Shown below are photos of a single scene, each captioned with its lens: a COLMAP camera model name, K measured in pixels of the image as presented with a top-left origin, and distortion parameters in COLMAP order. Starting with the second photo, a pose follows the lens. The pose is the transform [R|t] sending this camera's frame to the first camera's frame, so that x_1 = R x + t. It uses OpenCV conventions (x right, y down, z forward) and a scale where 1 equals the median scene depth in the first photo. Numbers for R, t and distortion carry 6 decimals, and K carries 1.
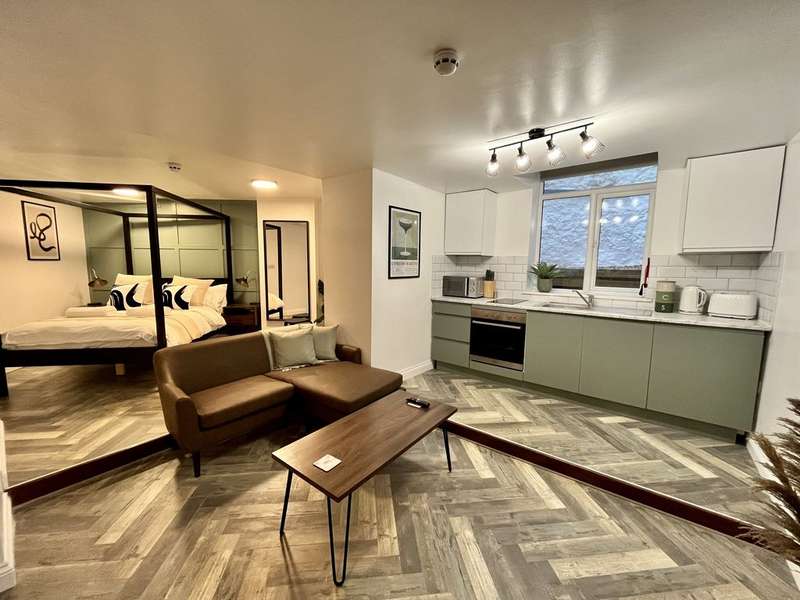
lens RADIAL K [[322.8, 0, 399.2], [0, 322.8, 297.6], [0, 0, 1]] dist [-0.002114, 0.000028]
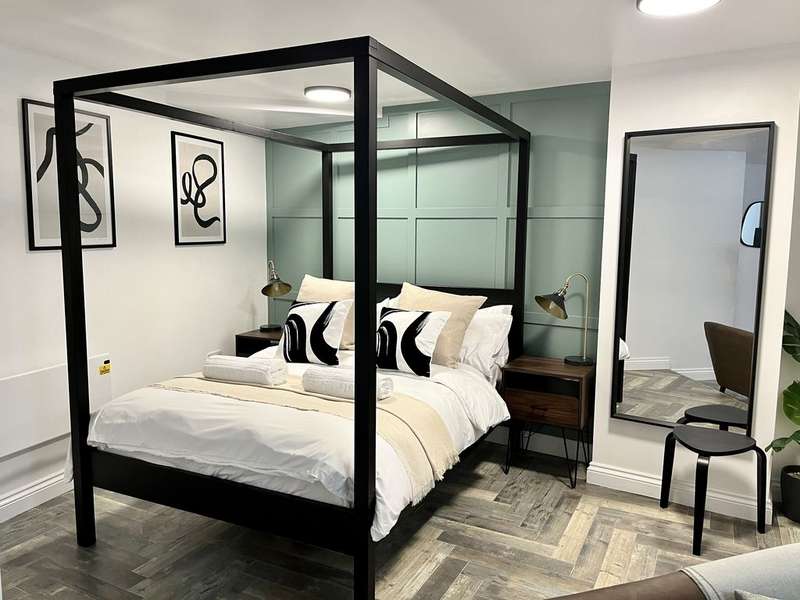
lens RADIAL K [[601.2, 0, 402.1], [0, 601.2, 299.7], [0, 0, 1]] dist [0.021419, -0.015547]
pose [[0.821630, 0.066475, -0.566132, -0.264667], [-0.061926, 0.997708, 0.027277, -0.070962], [0.566648, 0.012647, 0.823863, 0.367053]]
